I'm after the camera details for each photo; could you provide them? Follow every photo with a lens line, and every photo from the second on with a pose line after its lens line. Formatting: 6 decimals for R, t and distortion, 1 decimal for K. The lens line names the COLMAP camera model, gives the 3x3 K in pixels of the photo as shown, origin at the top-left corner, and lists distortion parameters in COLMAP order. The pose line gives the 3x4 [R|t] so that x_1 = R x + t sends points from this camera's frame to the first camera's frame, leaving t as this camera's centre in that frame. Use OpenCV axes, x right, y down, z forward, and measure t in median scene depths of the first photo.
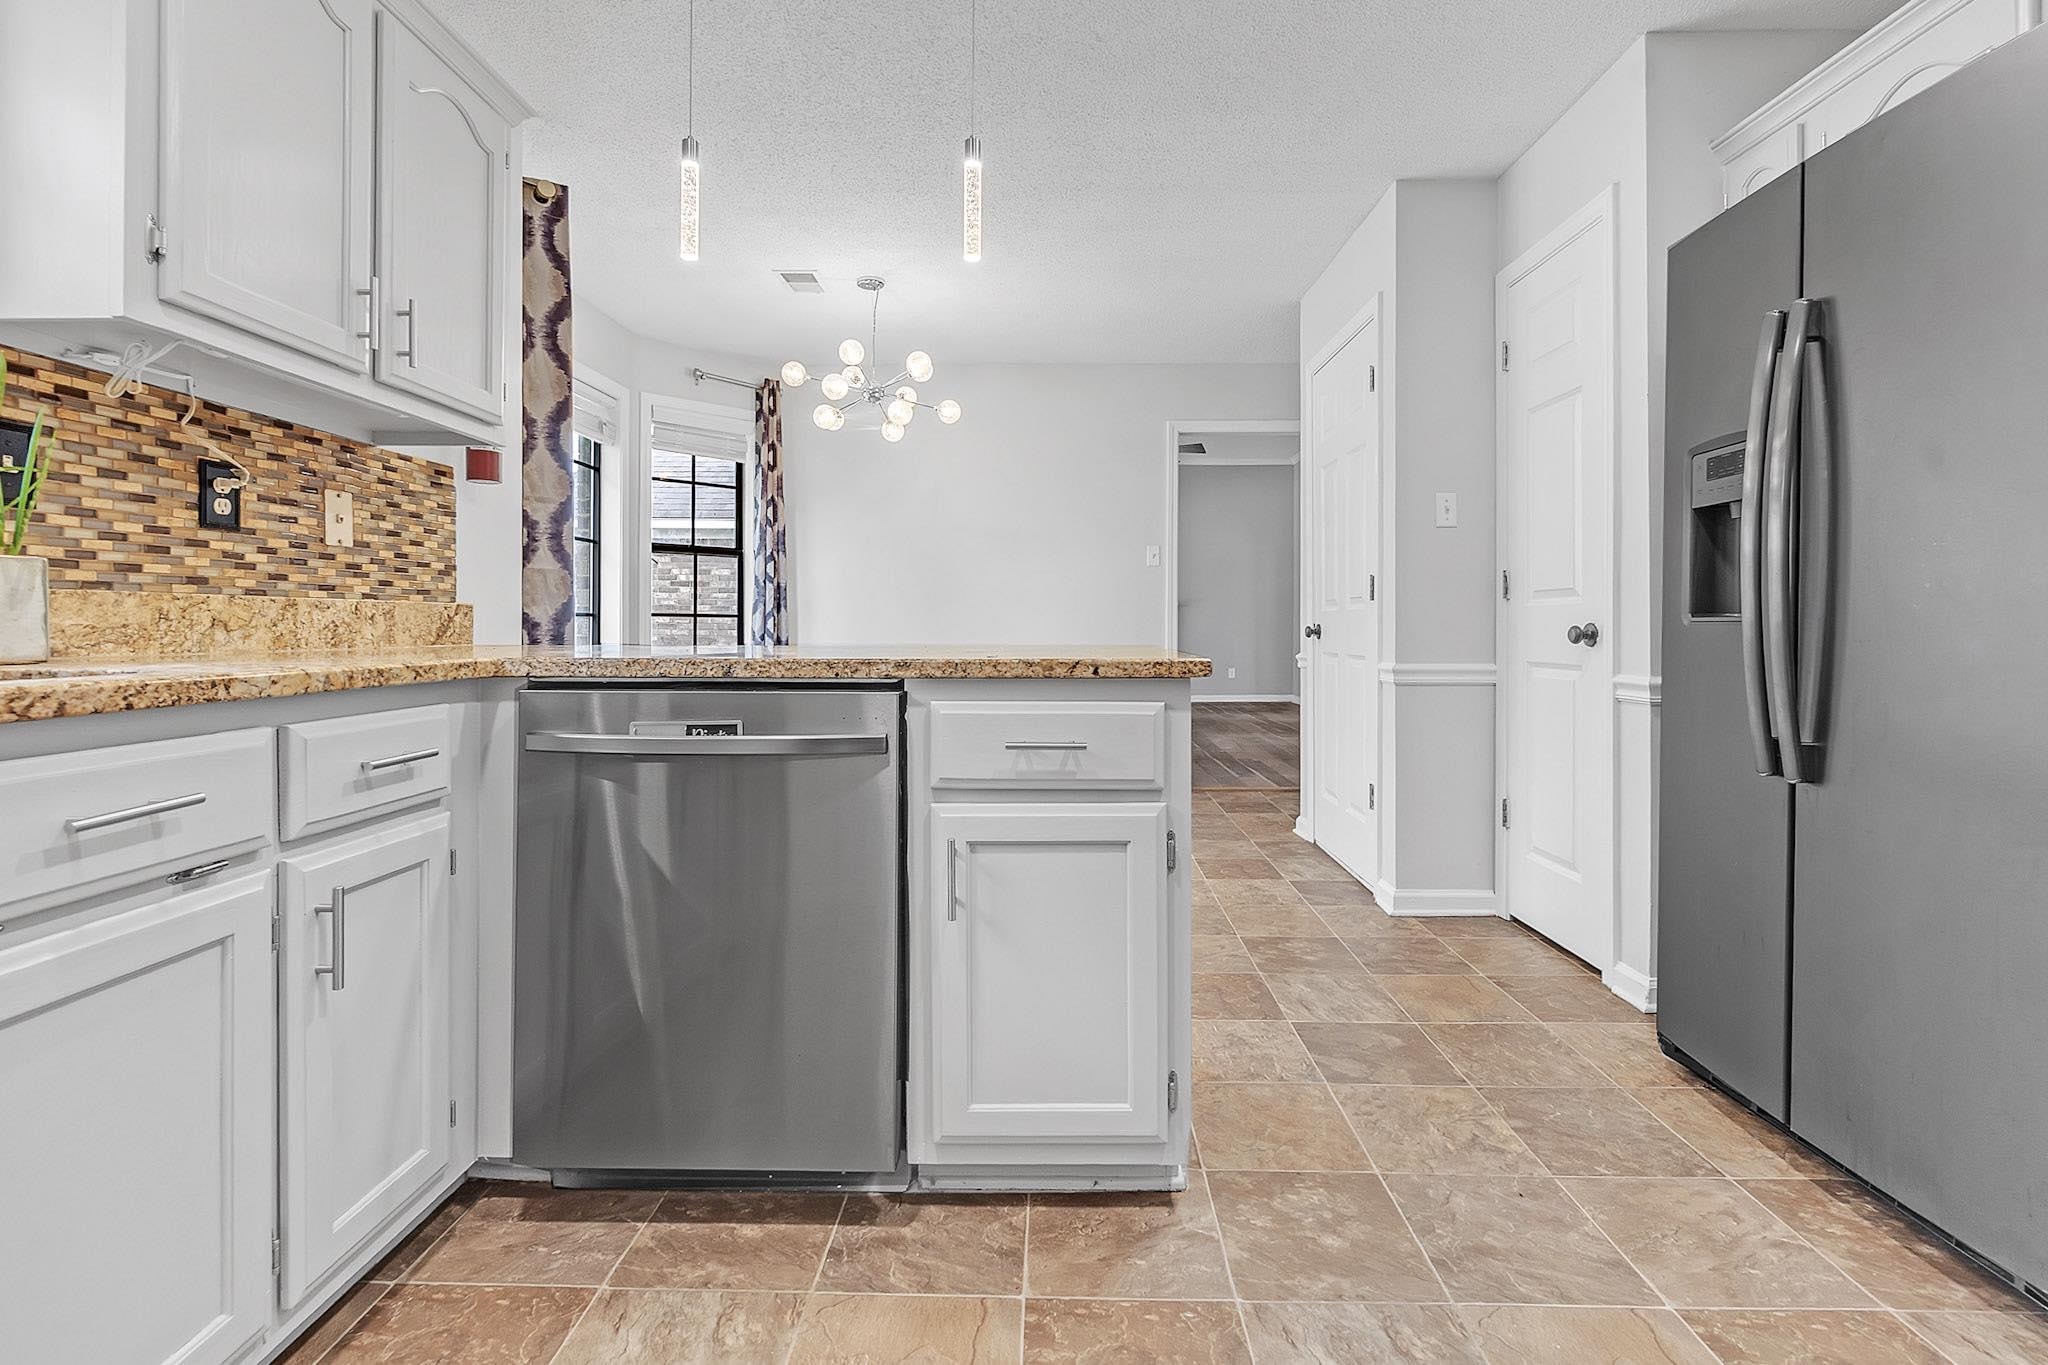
lens RADIAL K [[907.9, 0, 1027.9], [0, 907.9, 628.4], [0, 0, 1]] dist [-0.001021, -0.000099]
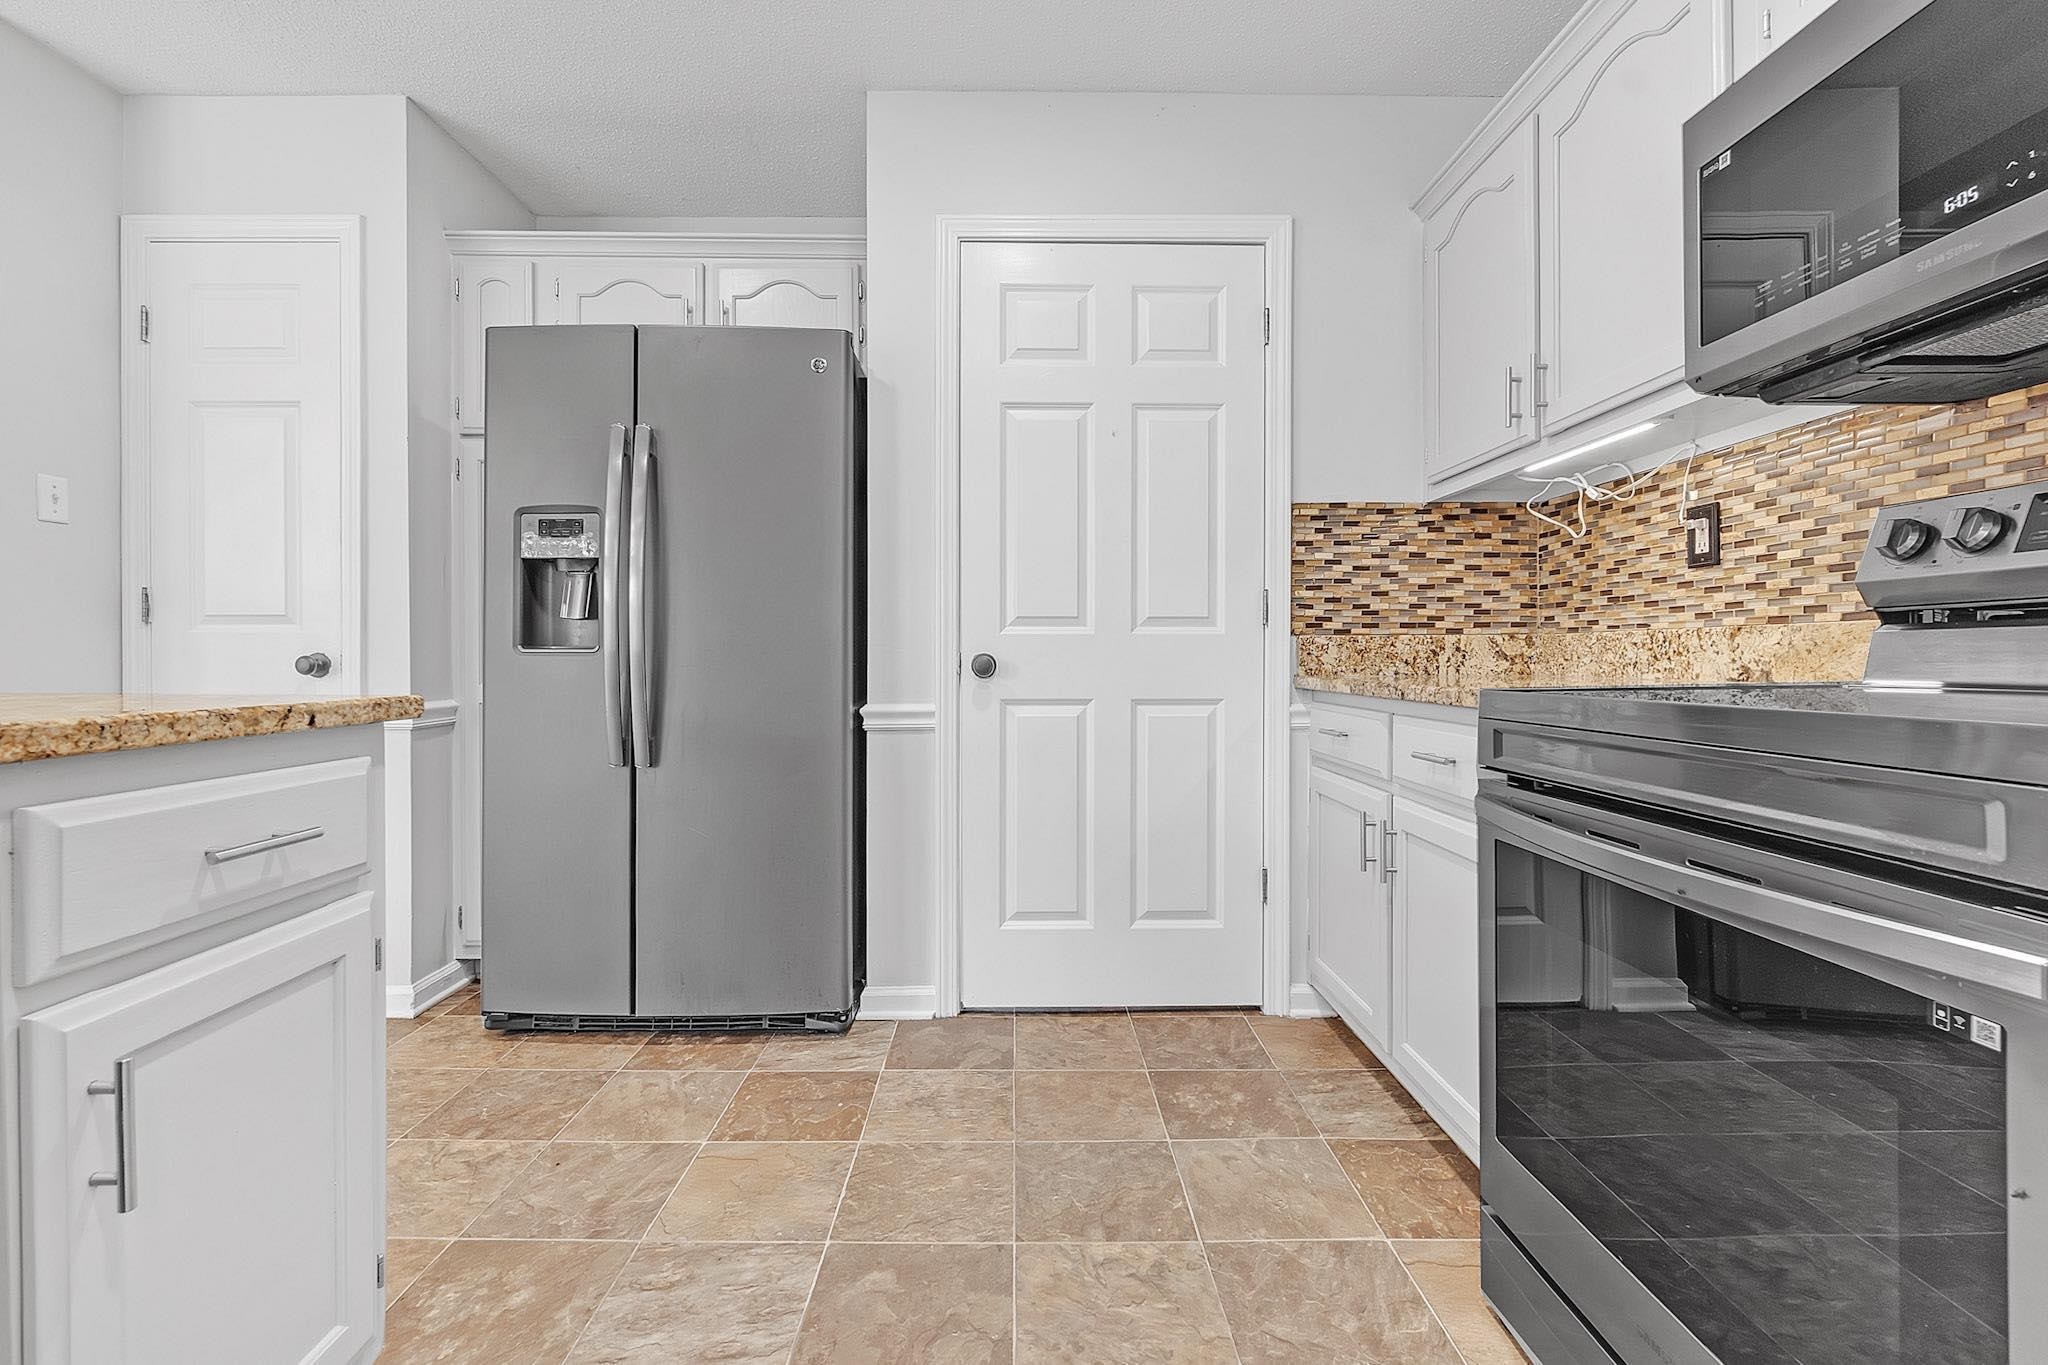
lens RADIAL K [[907.9, 0, 1010.0], [0, 907.9, 664.7], [0, 0, 1]] dist [-0.001021, -0.000099]
pose [[-0.020068, -0.007619, 0.999770, -0.450629], [0.001801, 0.999969, 0.007656, 0.000544], [-0.999797, 0.001954, -0.020054, 0.358548]]
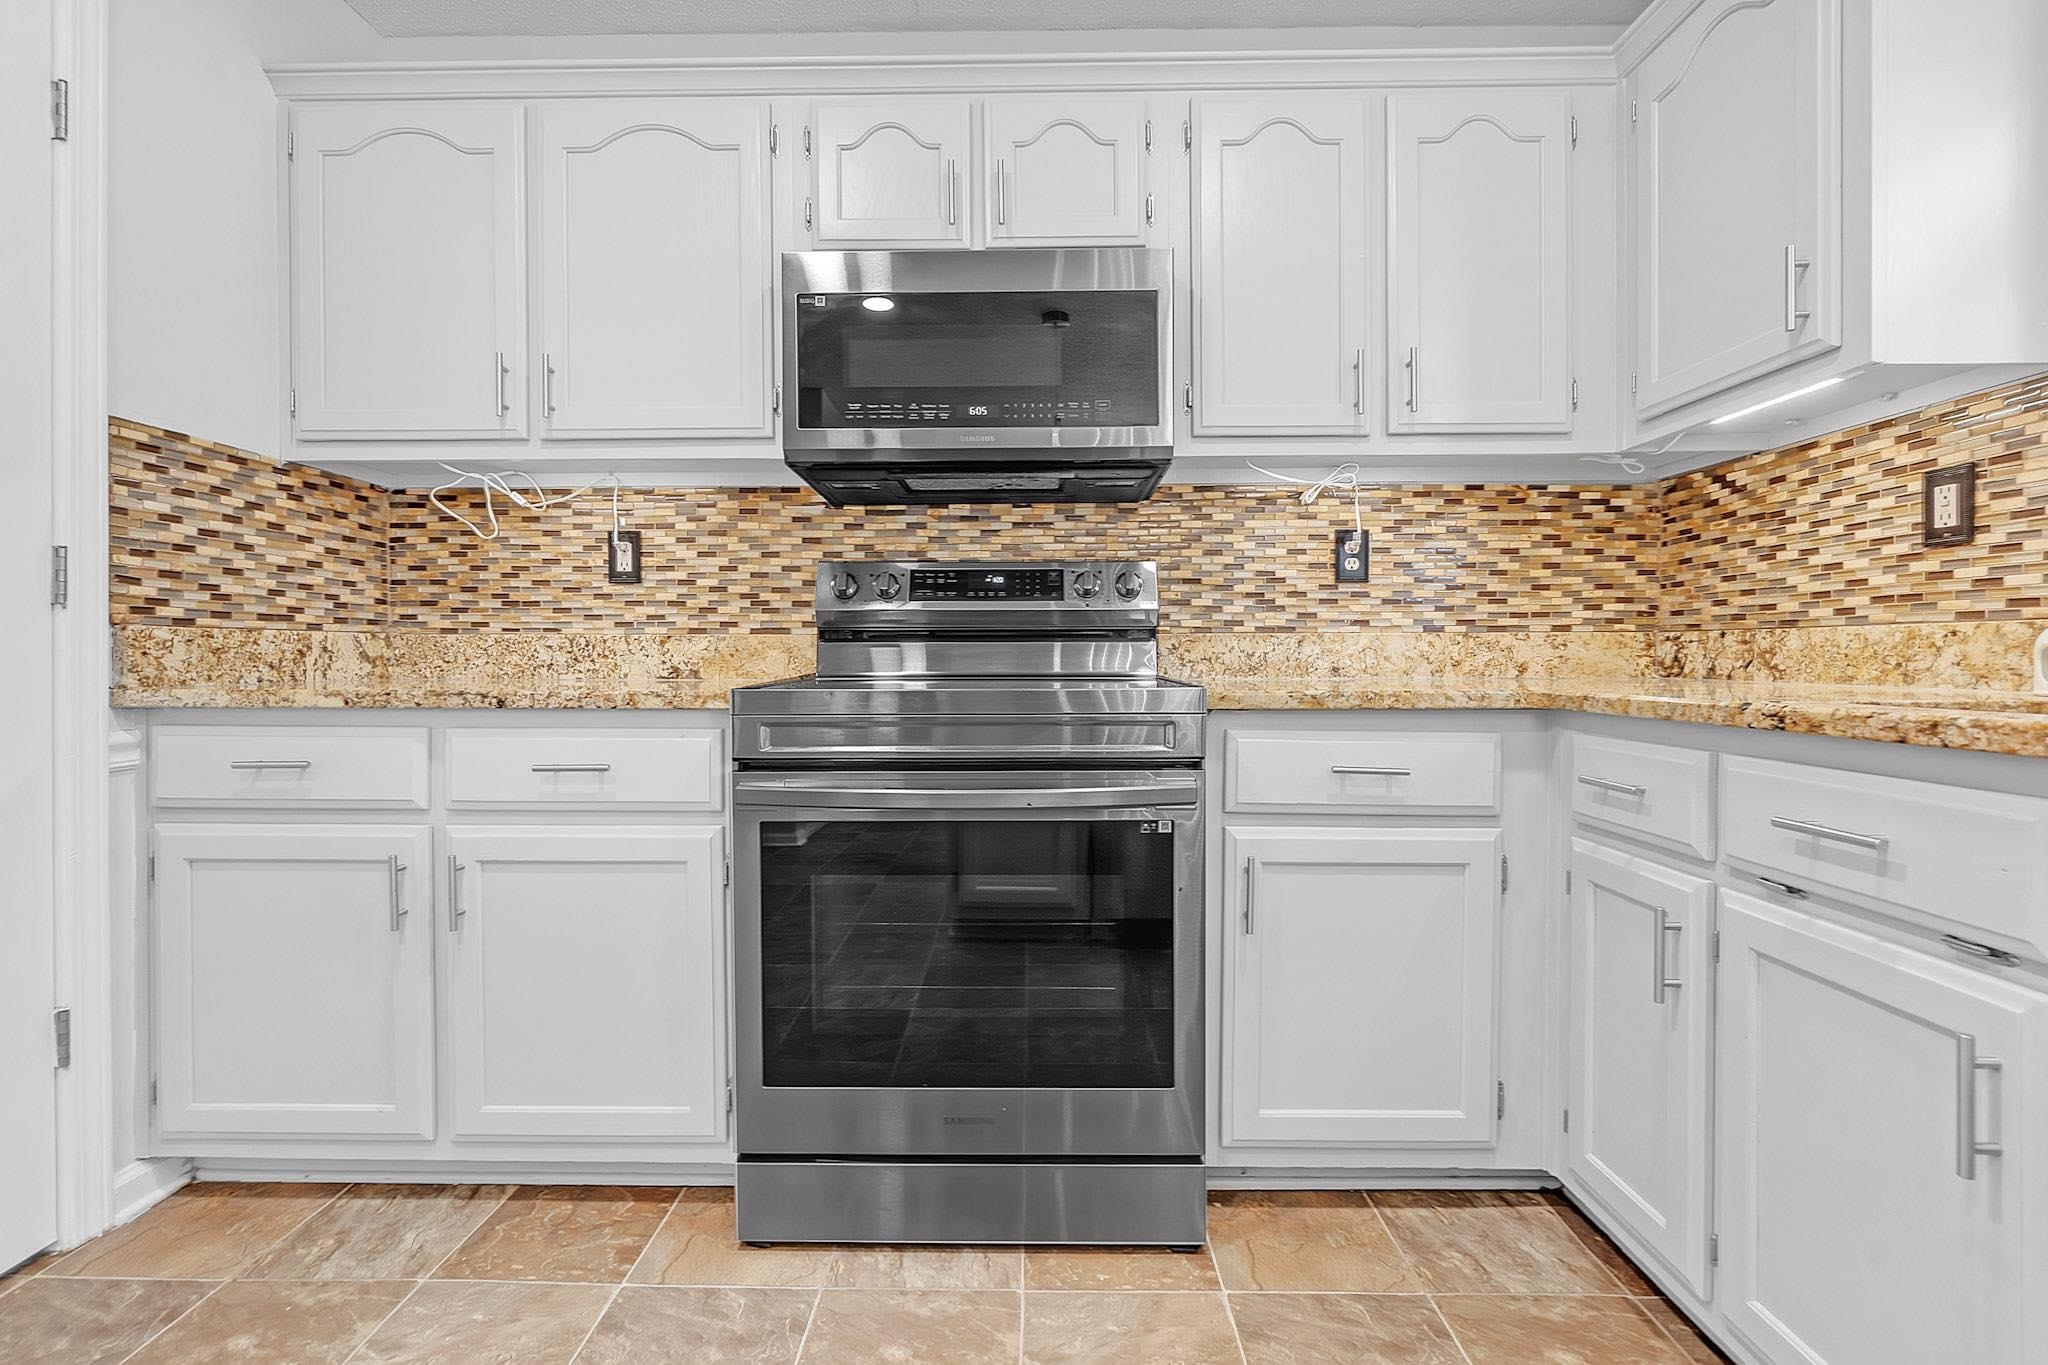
lens RADIAL K [[907.9, 0, 1026.9], [0, 907.9, 668.9], [0, 0, 1]] dist [-0.001021, -0.000099]
pose [[-0.999847, -0.000262, -0.017482, -0.006560], [-0.000459, 0.999936, 0.011269, -0.000033], [0.017477, 0.011276, -0.999784, 0.734733]]
